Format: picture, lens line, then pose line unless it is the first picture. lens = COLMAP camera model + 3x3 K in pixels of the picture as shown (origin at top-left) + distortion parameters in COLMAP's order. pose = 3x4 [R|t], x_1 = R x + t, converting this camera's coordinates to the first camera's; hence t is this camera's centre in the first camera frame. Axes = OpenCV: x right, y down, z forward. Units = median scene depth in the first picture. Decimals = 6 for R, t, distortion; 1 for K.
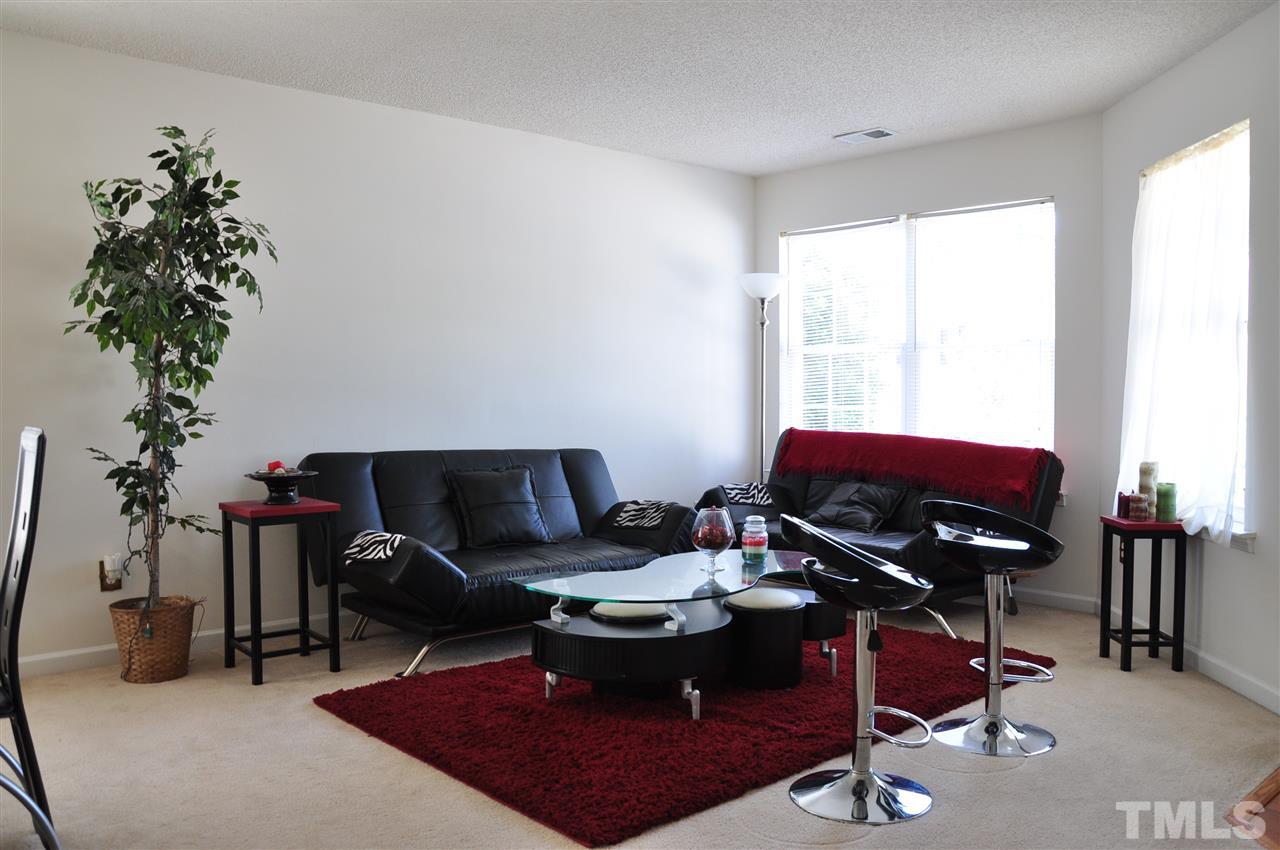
lens RADIAL K [[1055.9, 0, 644.0], [0, 1055.9, 427.2], [0, 0, 1]] dist [-0.152961, 0.162182]
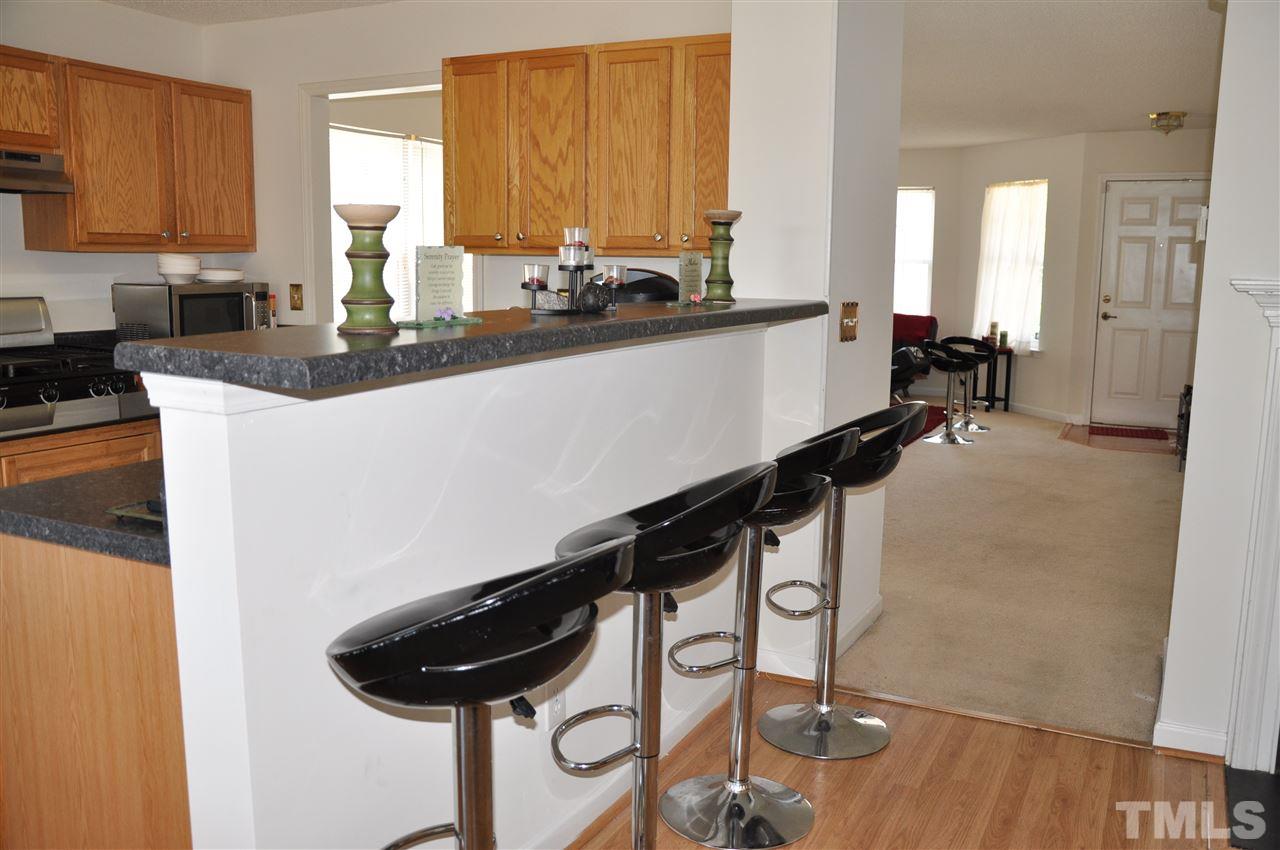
lens RADIAL K [[1080.3, 0, 664.7], [0, 1080.3, 424.9], [0, 0, 1]] dist [-0.125550, 0.174516]
pose [[0.939727, -0.047786, 0.338569, -1.000446], [0.006083, 0.992366, 0.123179, -0.034999], [-0.341871, -0.113695, 0.932844, -0.973708]]
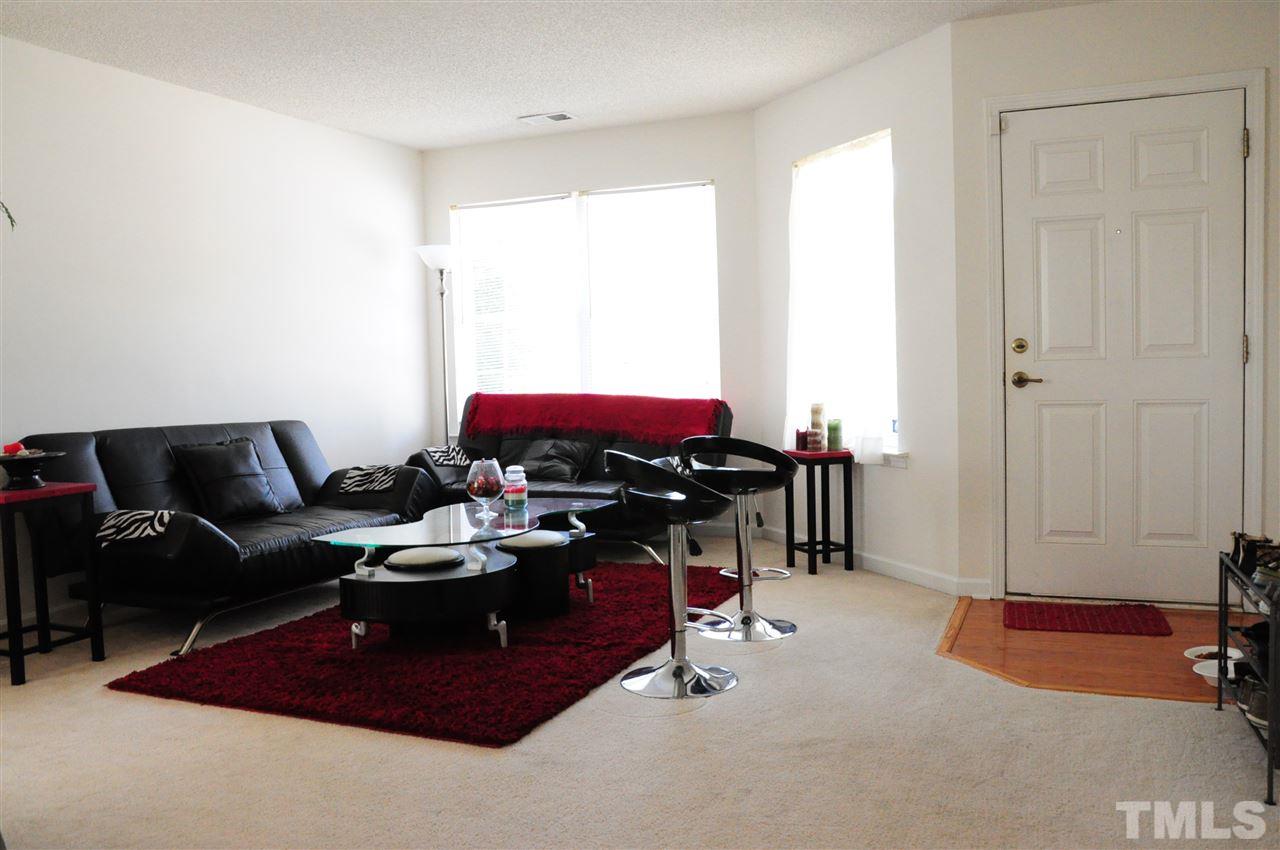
lens RADIAL K [[1080.3, 0, 664.7], [0, 1080.3, 424.9], [0, 0, 1]] dist [-0.125550, 0.174516]
pose [[0.907626, -0.052219, 0.416520, -0.207207], [0.043701, 0.998595, 0.029967, 0.013252], [-0.417499, -0.008997, 0.908633, -0.085770]]
